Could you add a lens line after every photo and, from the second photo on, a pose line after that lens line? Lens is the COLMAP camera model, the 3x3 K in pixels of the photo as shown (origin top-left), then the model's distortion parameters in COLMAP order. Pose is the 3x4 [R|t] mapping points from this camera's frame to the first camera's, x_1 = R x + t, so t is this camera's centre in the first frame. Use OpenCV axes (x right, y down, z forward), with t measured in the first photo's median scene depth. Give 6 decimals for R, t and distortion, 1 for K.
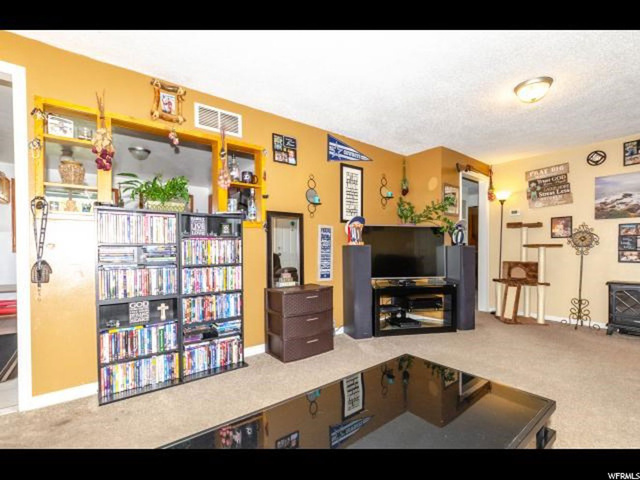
lens RADIAL K [[291.3, 0, 305.3], [0, 291.3, 254.2], [0, 0, 1]] dist [0.001693, -0.001943]
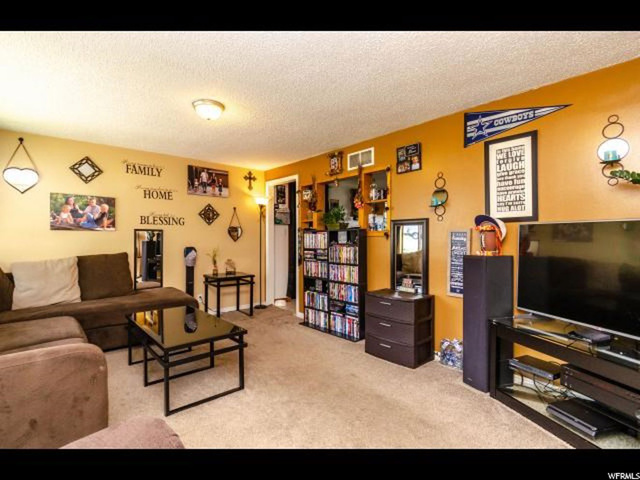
lens RADIAL K [[312.4, 0, 318.3], [0, 312.4, 242.0], [0, 0, 1]] dist [0.000218, -0.001300]
pose [[0.074408, 0.017390, -0.997076, 0.889143], [-0.015575, 0.999746, 0.016274, -0.068364], [0.997106, 0.014318, 0.074660, 0.534585]]
